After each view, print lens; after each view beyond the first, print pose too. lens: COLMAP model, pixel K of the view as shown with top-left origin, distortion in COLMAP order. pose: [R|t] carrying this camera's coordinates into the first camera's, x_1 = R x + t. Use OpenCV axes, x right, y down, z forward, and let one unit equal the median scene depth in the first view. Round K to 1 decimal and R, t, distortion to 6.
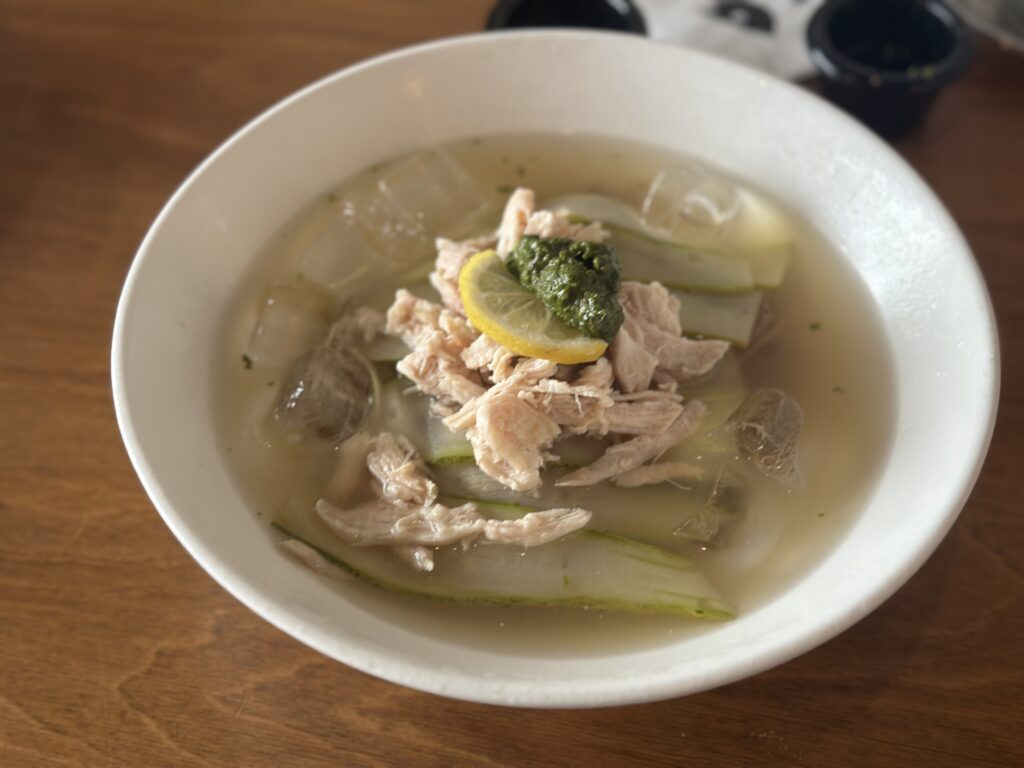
lens RADIAL K [[1427.1, 0, 512.0], [0, 1427.1, 384.0], [0, 0, 1]] dist [0.134237, -0.023829]
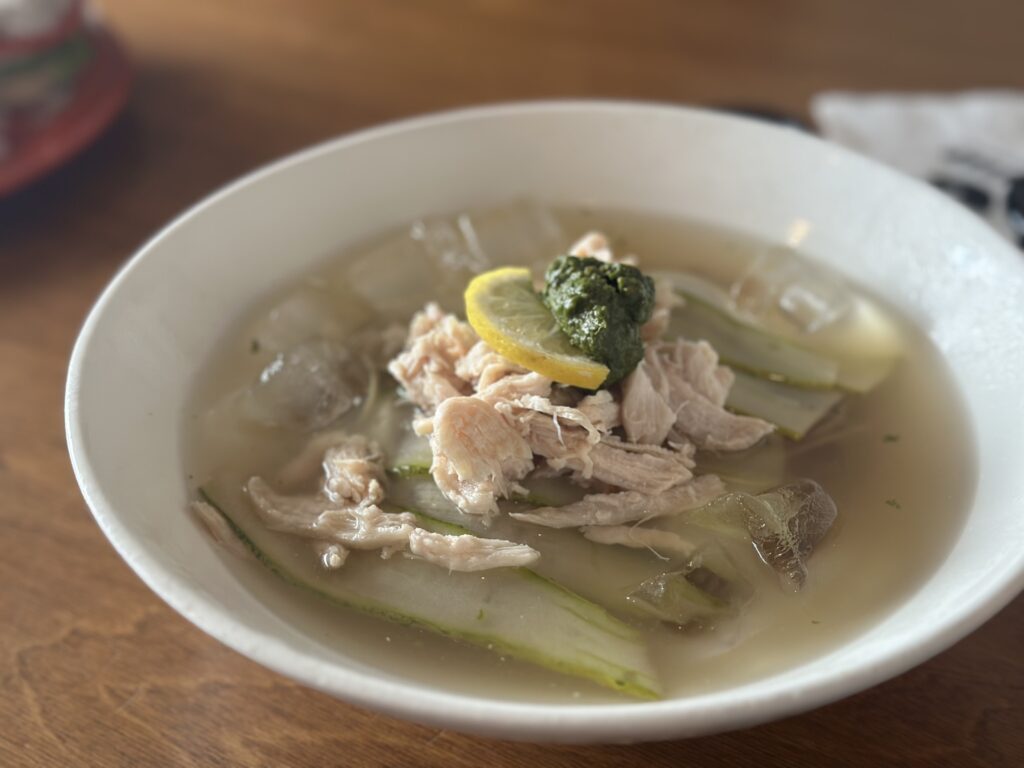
lens RADIAL K [[1463.9, 0, 512.0], [0, 1463.9, 384.0], [0, 0, 1]] dist [0.103905, -0.109634]
pose [[0.946547, 0.189148, -0.261287, 0.239629], [-0.244861, 0.948640, -0.200314, 0.167687], [0.209978, 0.253585, 0.944248, 0.157010]]
